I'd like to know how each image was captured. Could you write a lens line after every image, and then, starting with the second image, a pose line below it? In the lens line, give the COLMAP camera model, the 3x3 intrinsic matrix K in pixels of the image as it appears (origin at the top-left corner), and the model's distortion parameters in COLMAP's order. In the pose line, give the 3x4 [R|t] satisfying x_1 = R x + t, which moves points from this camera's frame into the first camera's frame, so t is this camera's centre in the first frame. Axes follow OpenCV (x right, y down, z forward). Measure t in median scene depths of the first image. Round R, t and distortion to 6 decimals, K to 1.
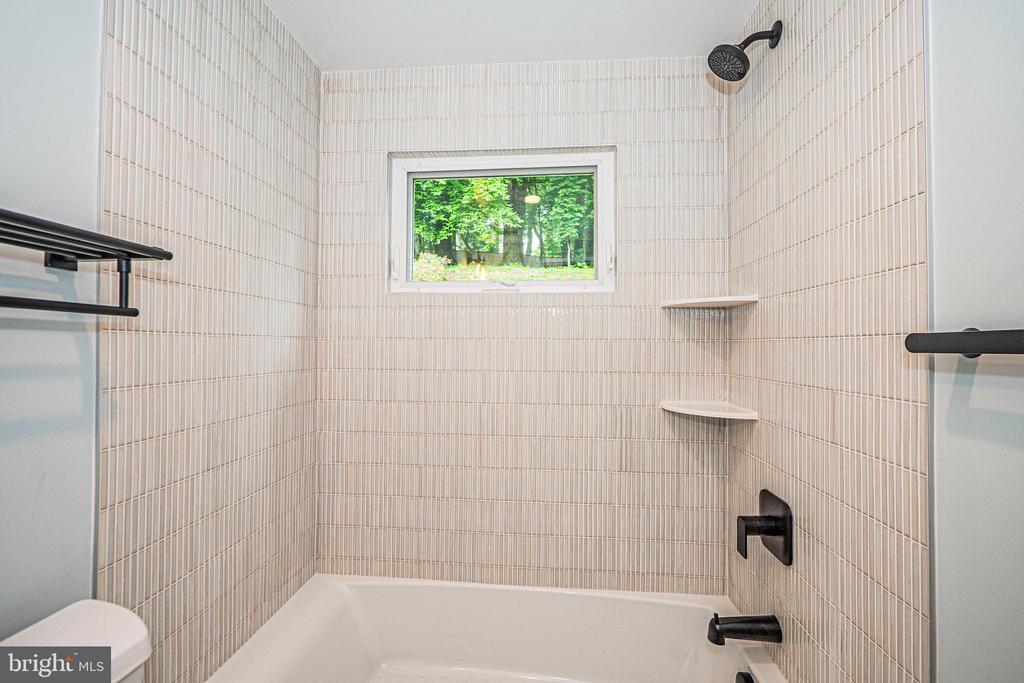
lens RADIAL K [[434.4, 0, 512.4], [0, 434.4, 338.2], [0, 0, 1]] dist [-0.007625, 0.001766]
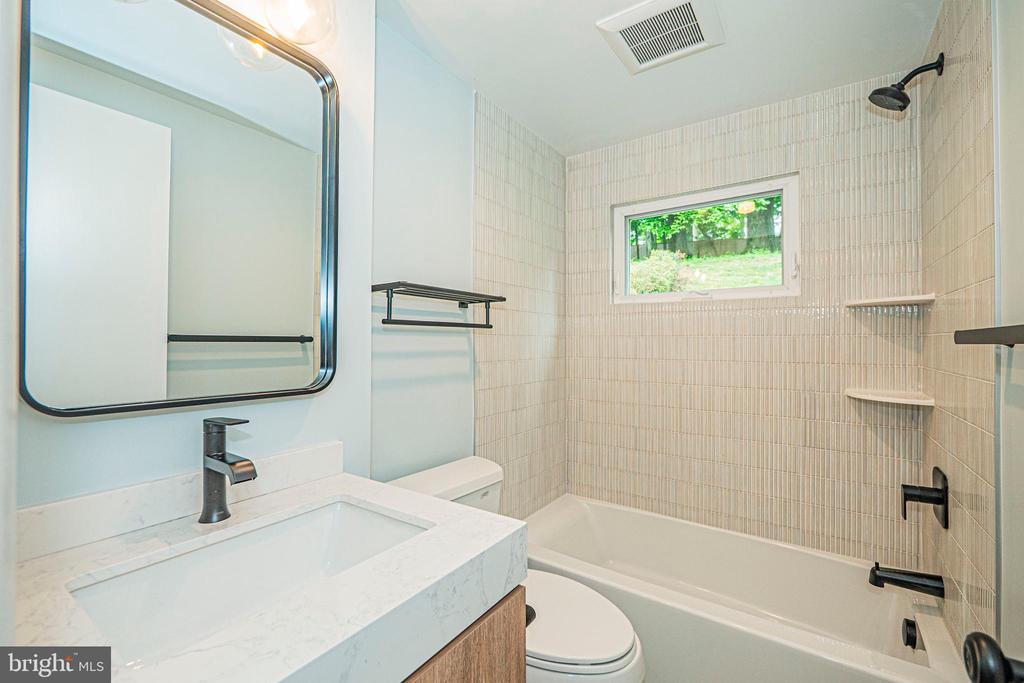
lens RADIAL K [[434.4, 0, 512.2], [0, 434.4, 345.4], [0, 0, 1]] dist [-0.007625, 0.001766]
pose [[0.863270, -0.001425, -0.504740, 0.157113], [0.014162, 0.999671, 0.021398, -0.005729], [0.504543, -0.025620, 0.863006, -0.416853]]
